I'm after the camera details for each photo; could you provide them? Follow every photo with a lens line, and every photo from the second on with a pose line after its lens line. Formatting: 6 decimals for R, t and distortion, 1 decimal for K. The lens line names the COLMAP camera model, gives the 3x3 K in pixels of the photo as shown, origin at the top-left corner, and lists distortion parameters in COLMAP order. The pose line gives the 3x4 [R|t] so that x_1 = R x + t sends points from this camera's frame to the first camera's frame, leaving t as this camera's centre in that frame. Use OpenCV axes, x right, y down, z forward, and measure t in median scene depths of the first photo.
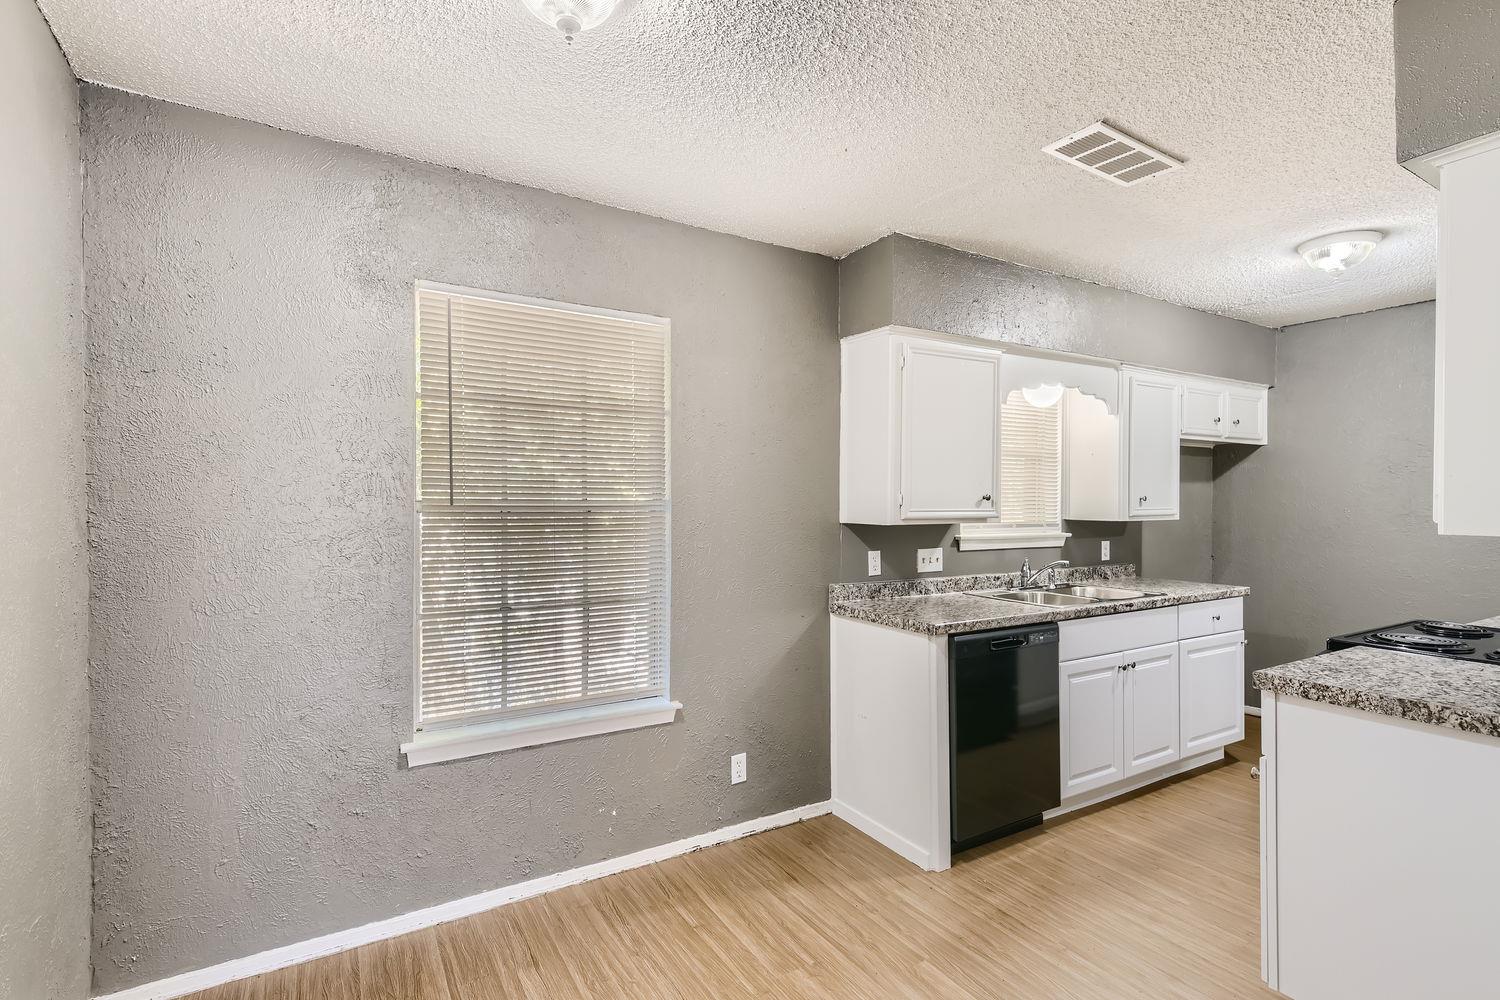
lens RADIAL K [[721.9, 0, 754.2], [0, 721.9, 498.8], [0, 0, 1]] dist [0.002298, 0.000361]
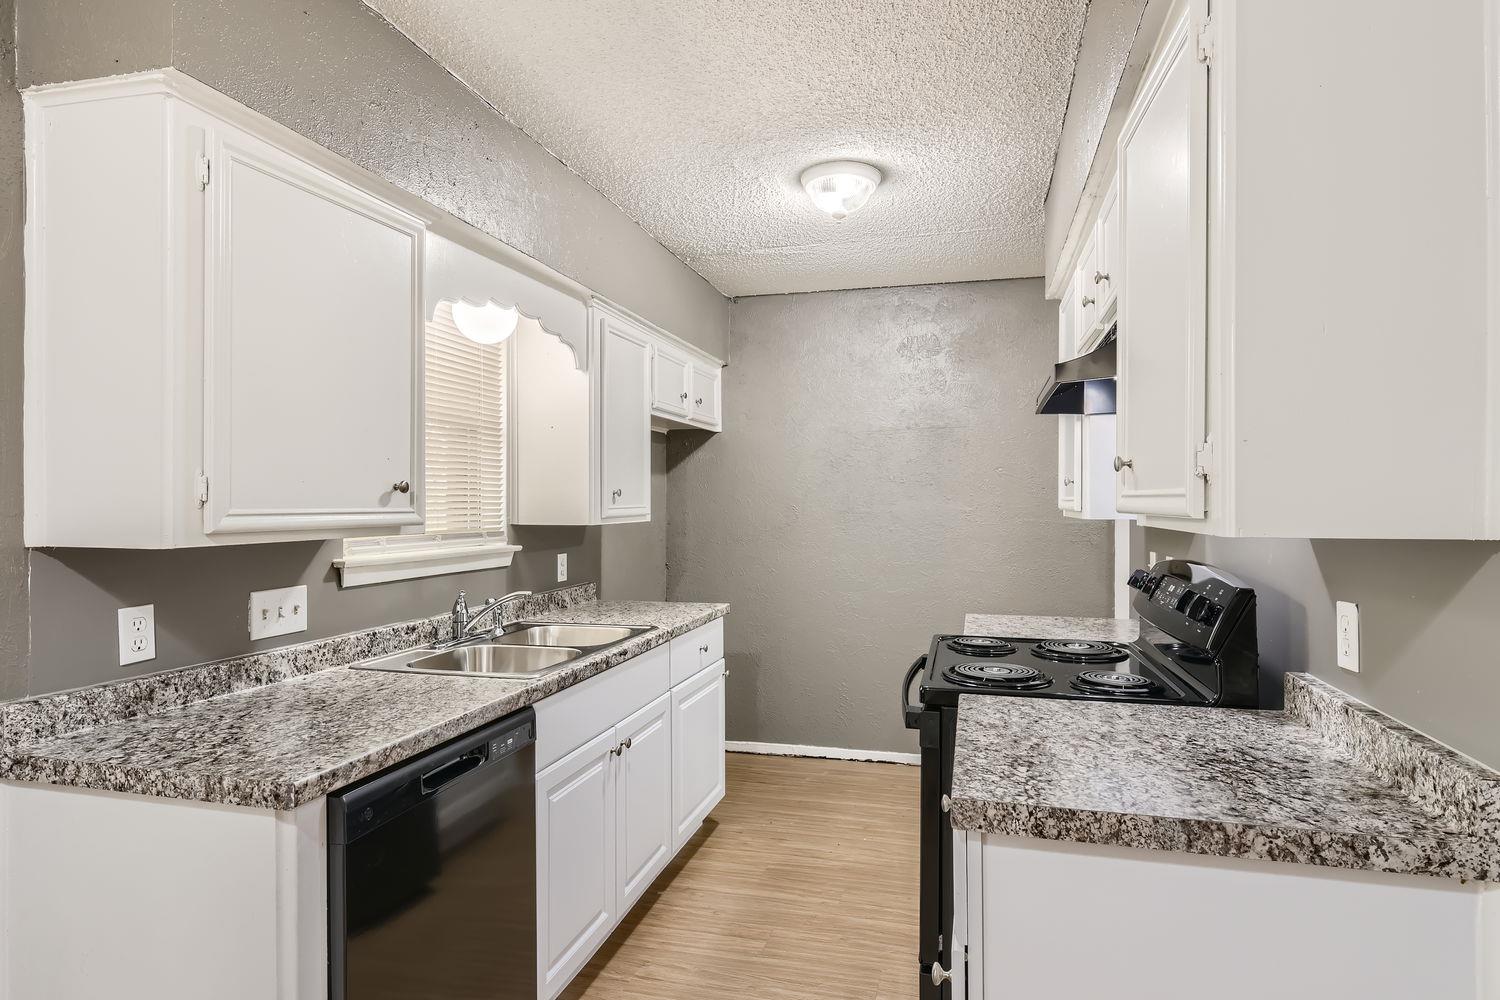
lens RADIAL K [[822.2, 0, 756.7], [0, 822.2, 499.6], [0, 0, 1]] dist [0.028659, -0.005648]
pose [[0.722741, -0.002939, 0.691113, 0.087681], [0.003867, 0.999993, 0.000208, 0.008009], [-0.691108, 0.002522, 0.722747, 0.366388]]
